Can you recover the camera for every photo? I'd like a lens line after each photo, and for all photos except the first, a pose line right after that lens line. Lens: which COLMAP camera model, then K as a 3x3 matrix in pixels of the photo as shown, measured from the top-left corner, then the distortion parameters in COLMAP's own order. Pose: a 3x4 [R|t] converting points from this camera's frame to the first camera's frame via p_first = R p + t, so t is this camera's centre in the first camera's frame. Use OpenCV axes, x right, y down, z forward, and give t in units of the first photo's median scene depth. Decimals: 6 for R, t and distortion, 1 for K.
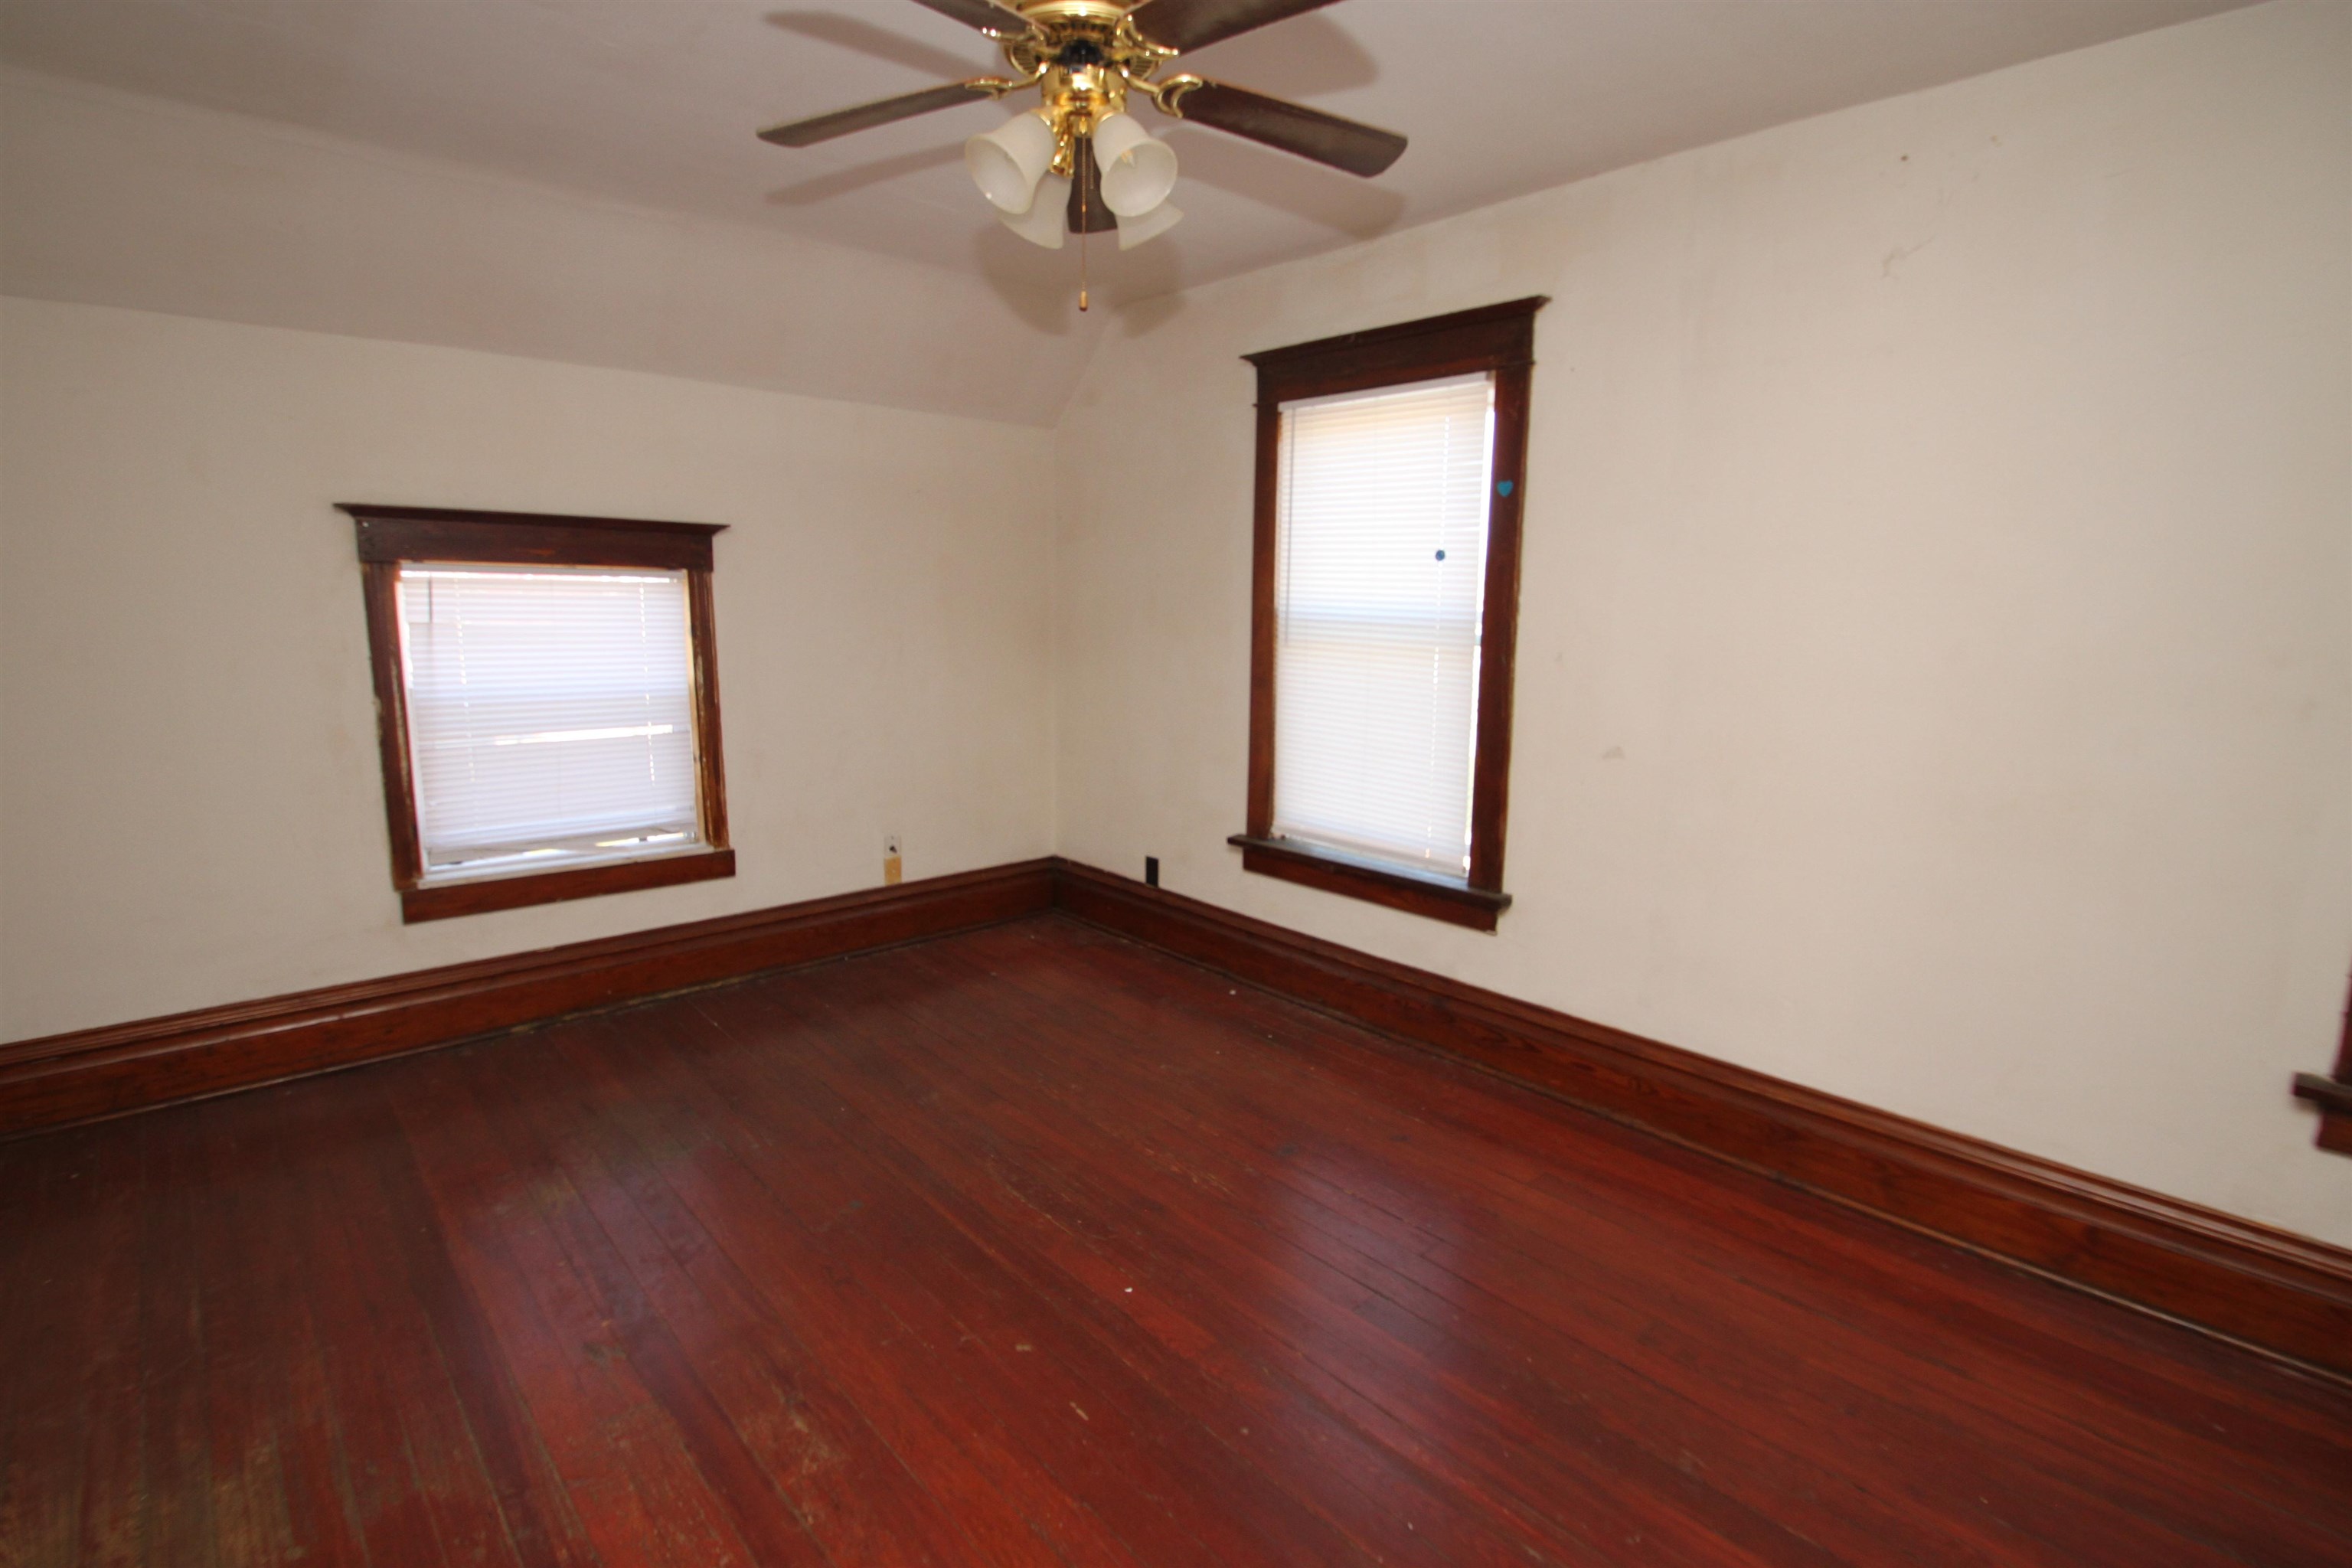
lens RADIAL K [[1080.4, 0, 1176.0], [0, 1080.4, 784.0], [0, 0, 1]] dist [0.027657, -0.024397]
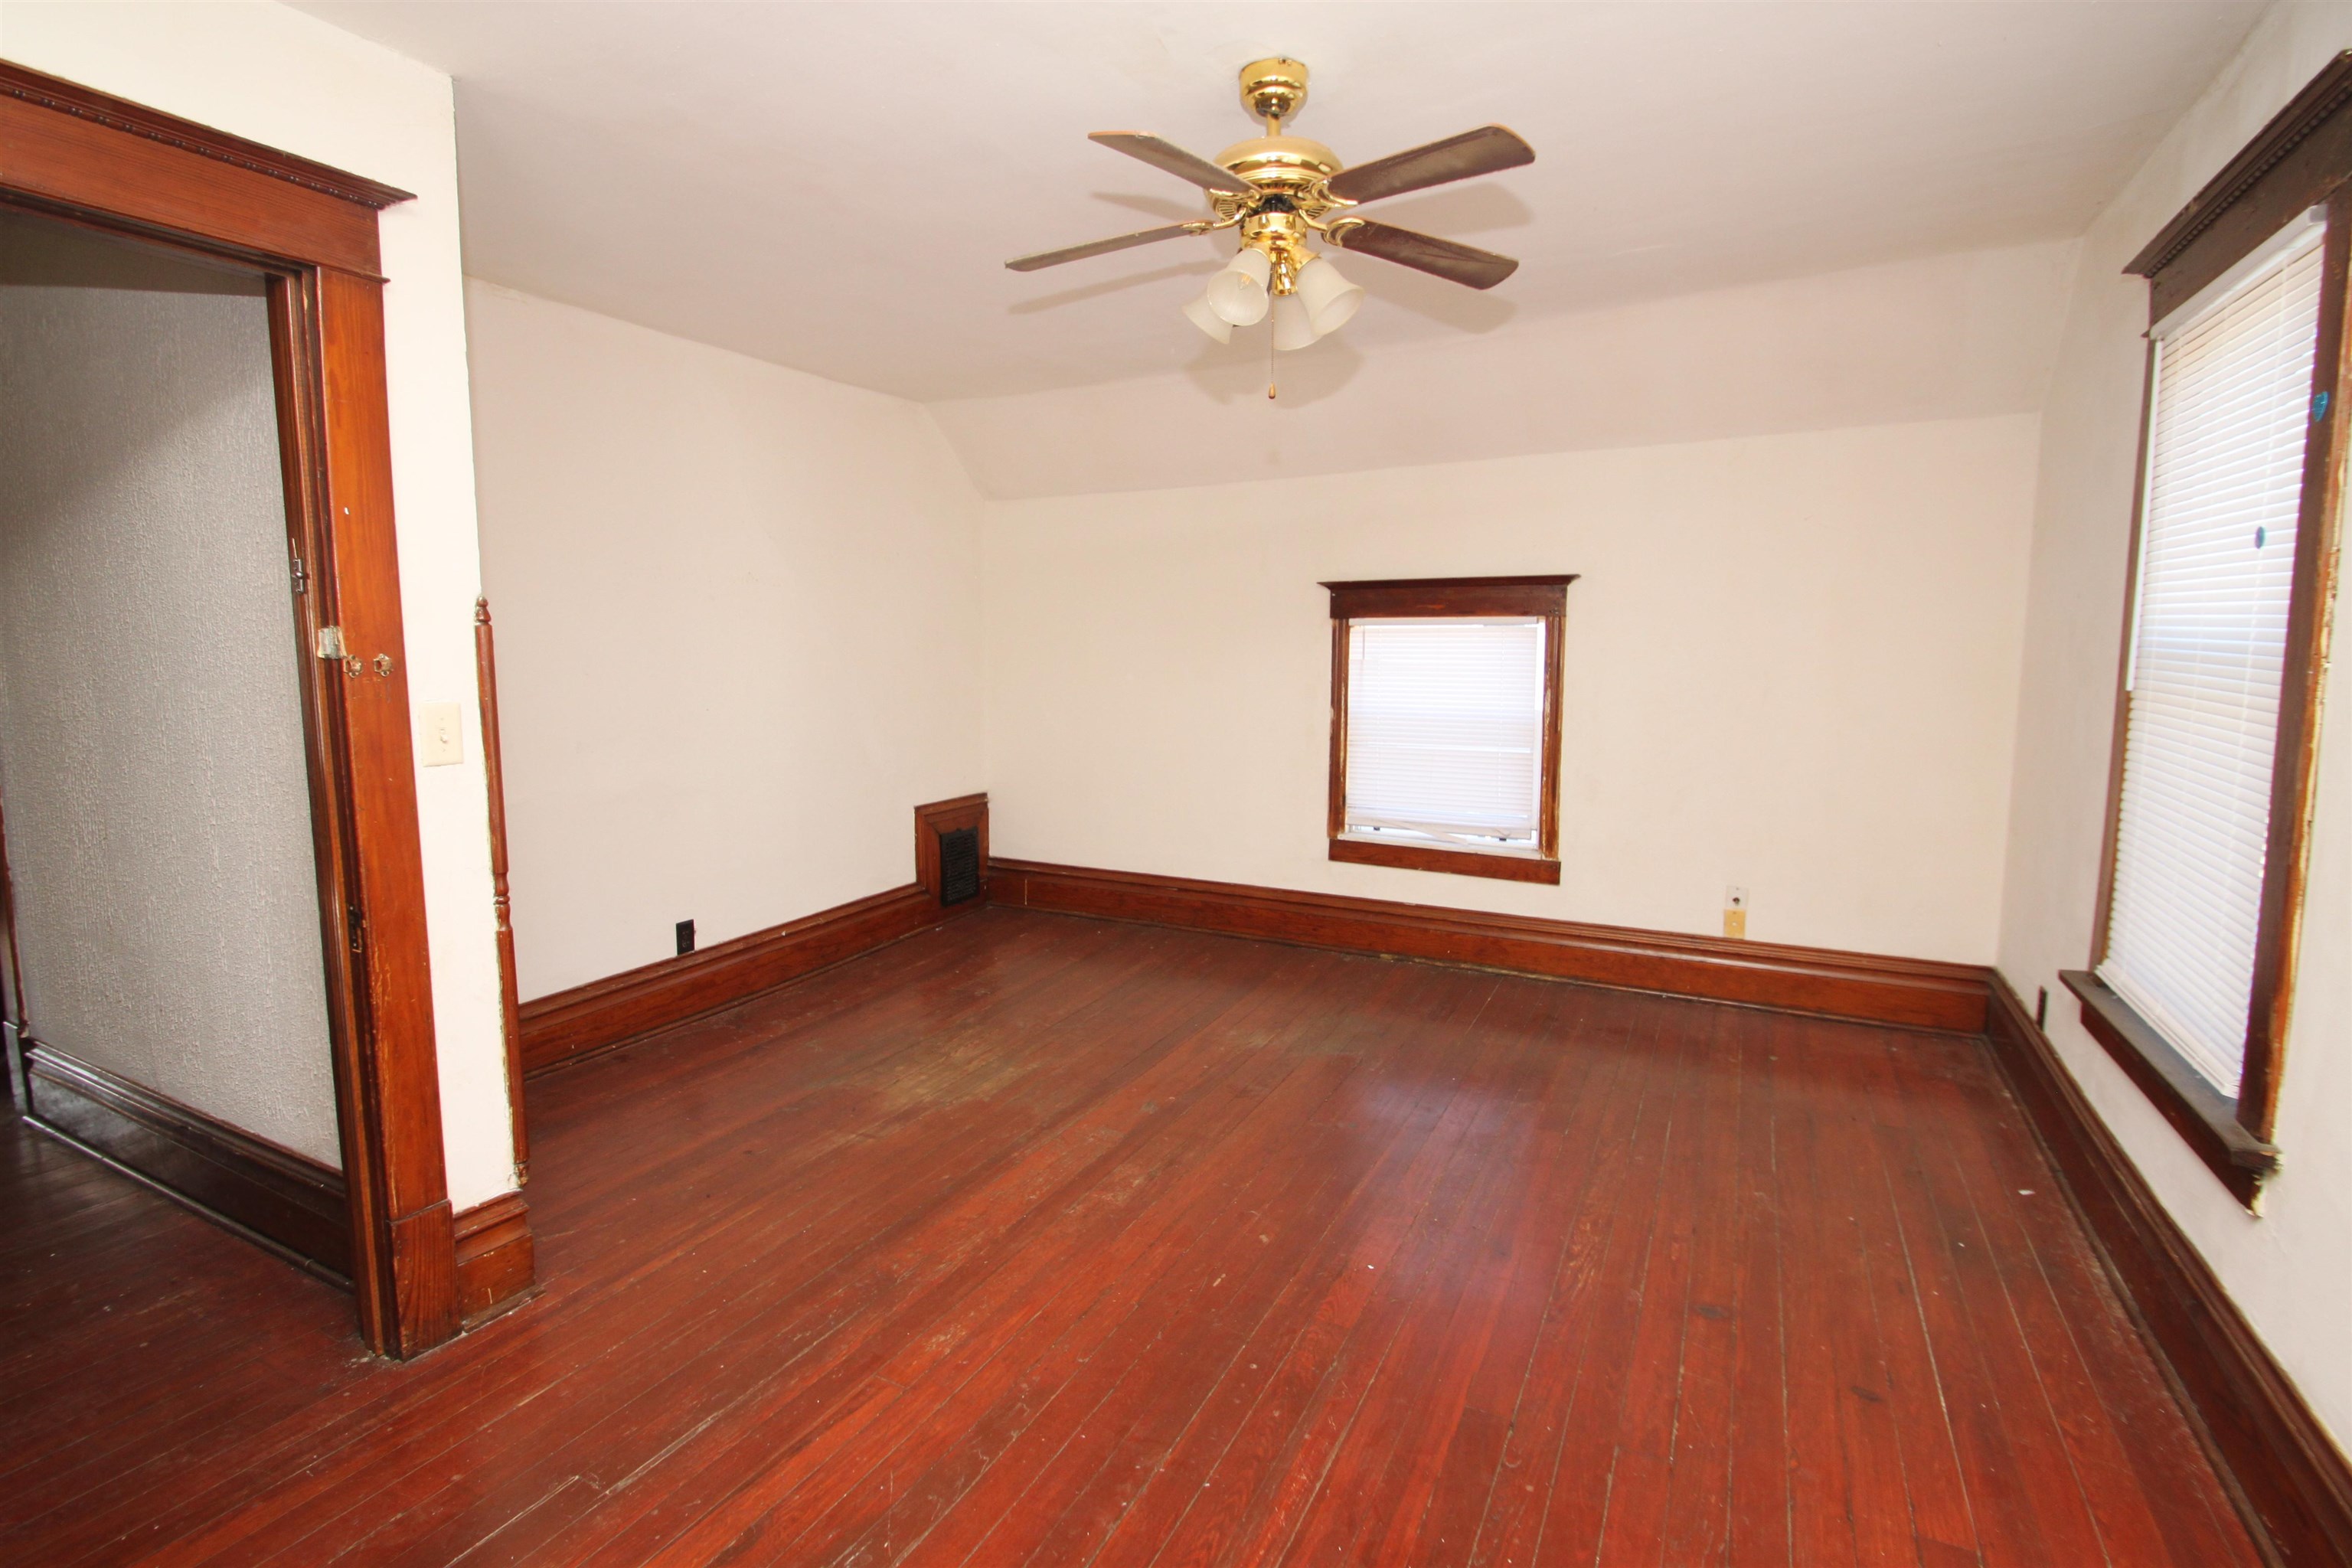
lens RADIAL K [[1091.3, 0, 1167.0], [0, 1091.3, 776.4], [0, 0, 1]] dist [0.027051, -0.036834]
pose [[0.332753, 0.100080, -0.937688, 0.605647], [-0.149810, 0.987335, 0.052216, -0.029481], [0.931038, 0.123100, 0.343532, 0.265218]]
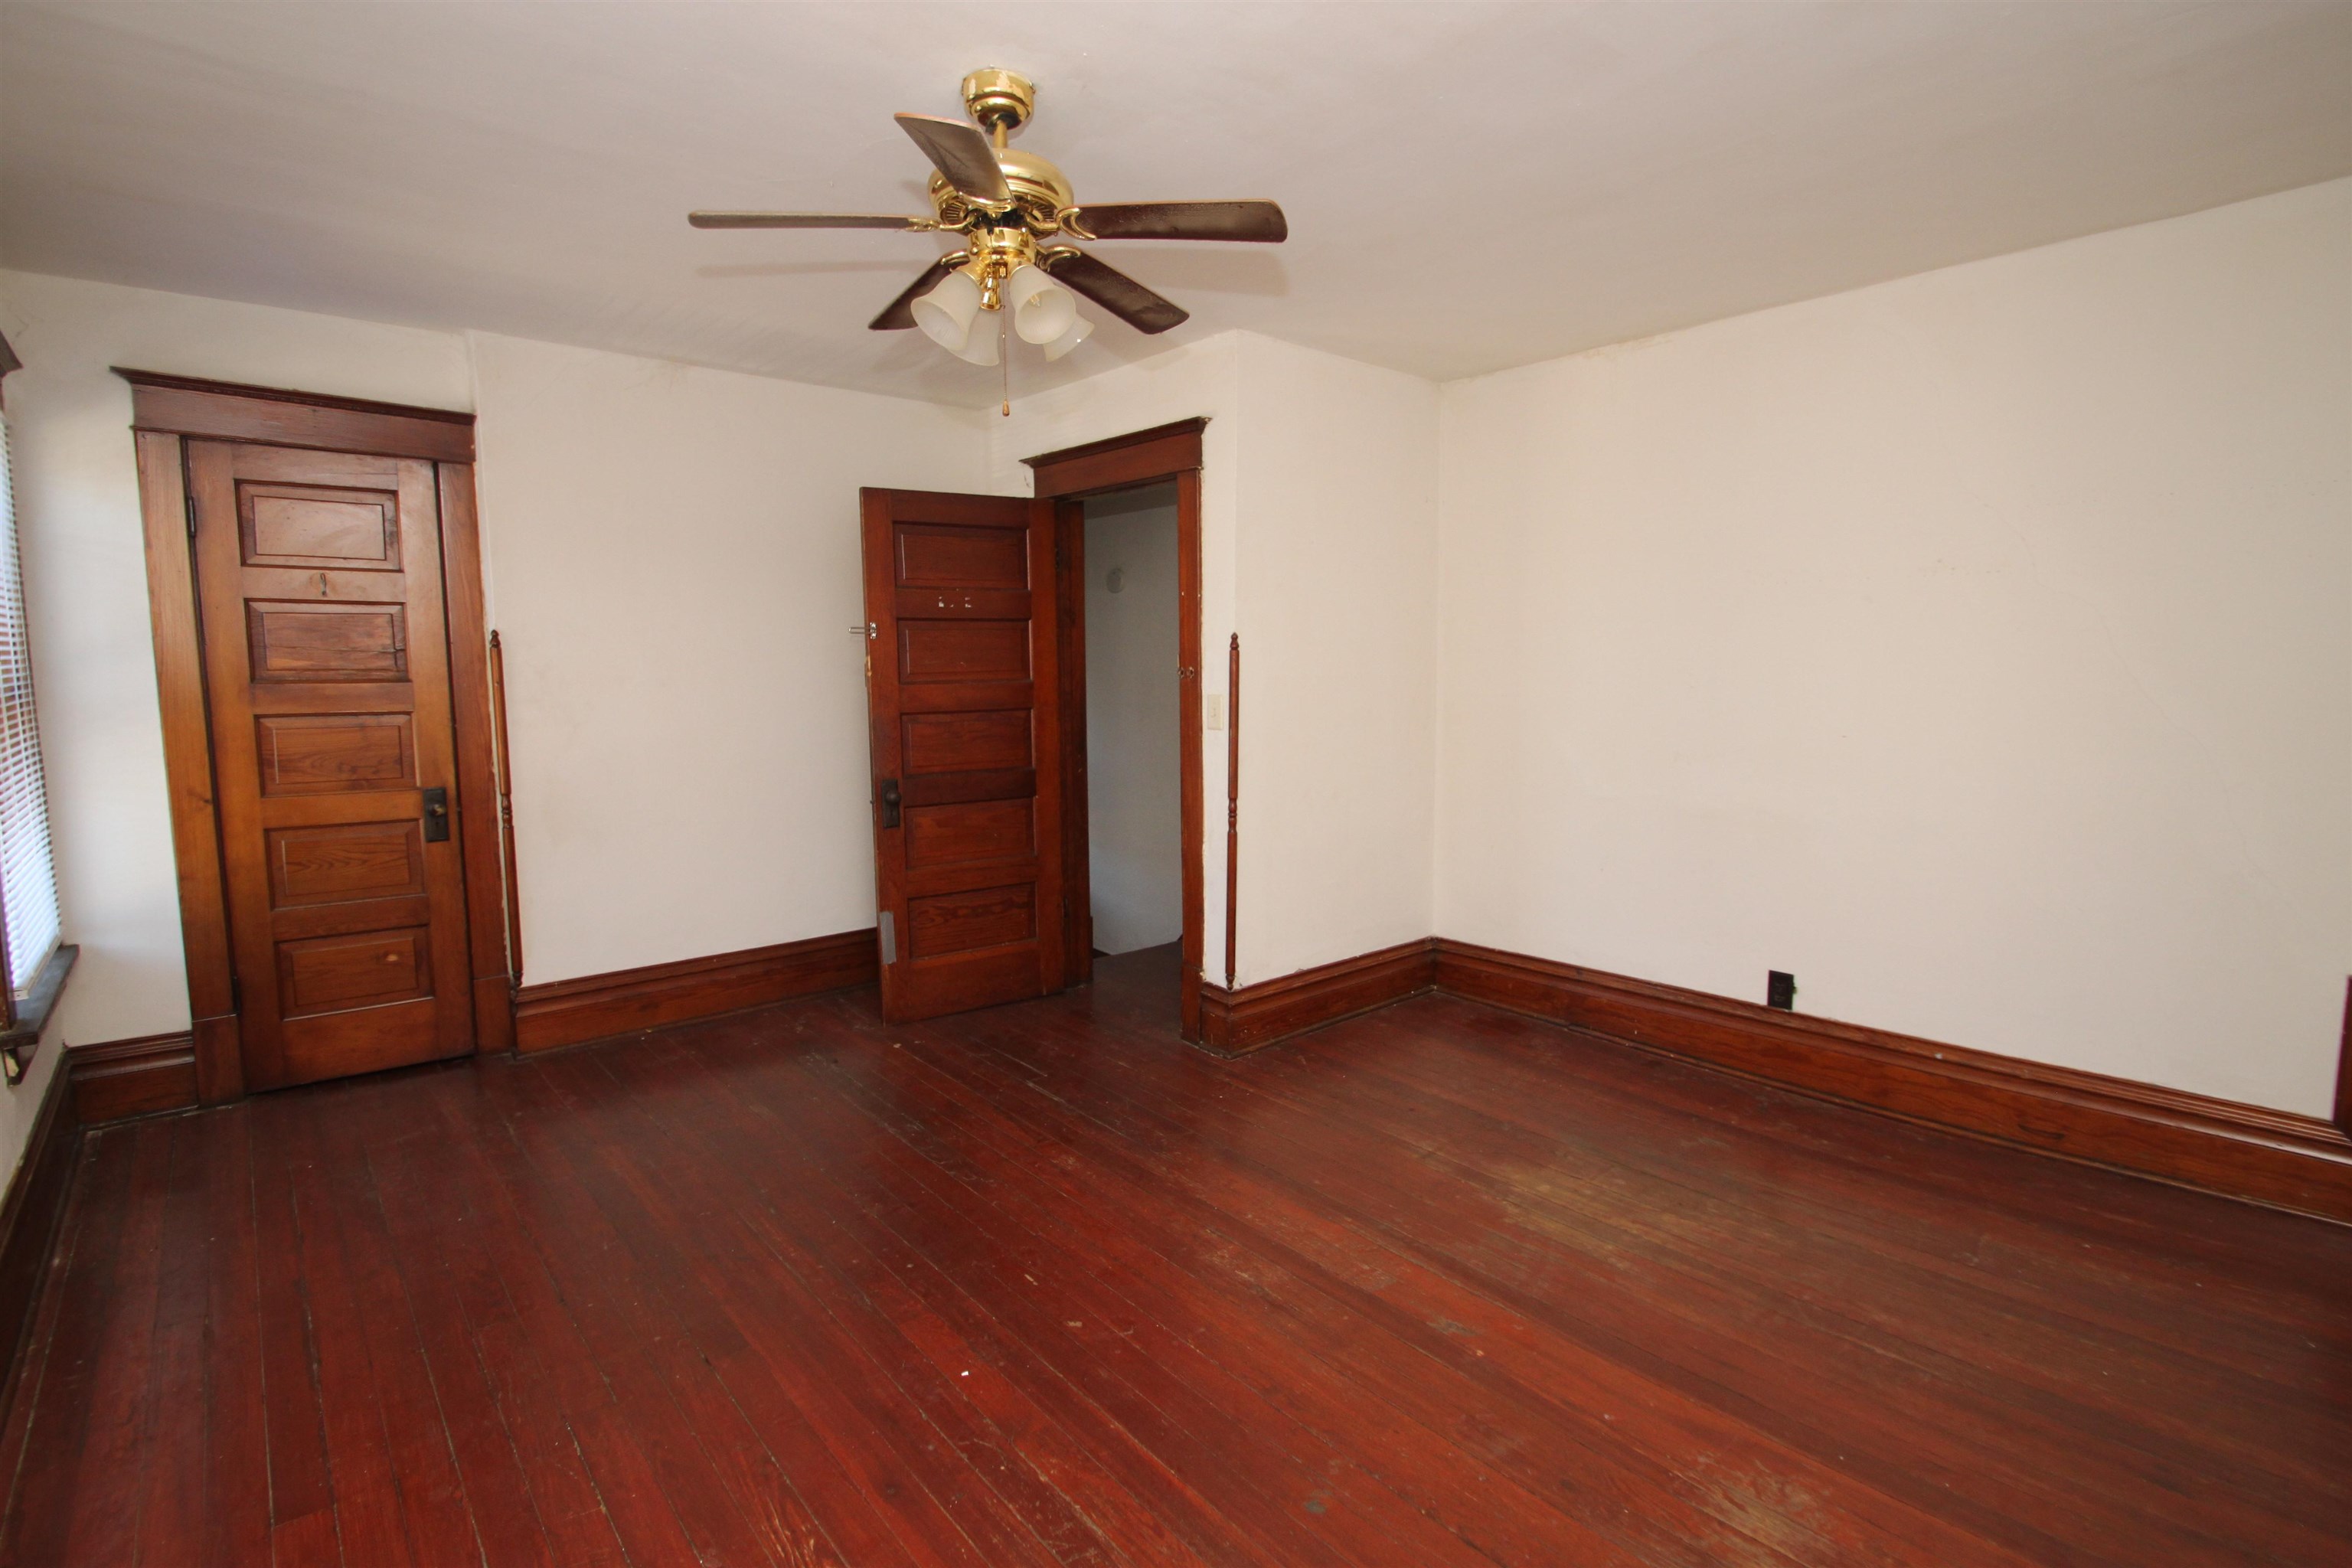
lens RADIAL K [[1091.3, 0, 1167.0], [0, 1091.3, 776.4], [0, 0, 1]] dist [0.027051, -0.036834]
pose [[-0.998798, -0.008395, 0.048290, -0.183596], [0.004823, 0.963608, 0.267274, -0.203448], [-0.048777, 0.267186, -0.962410, 1.245291]]
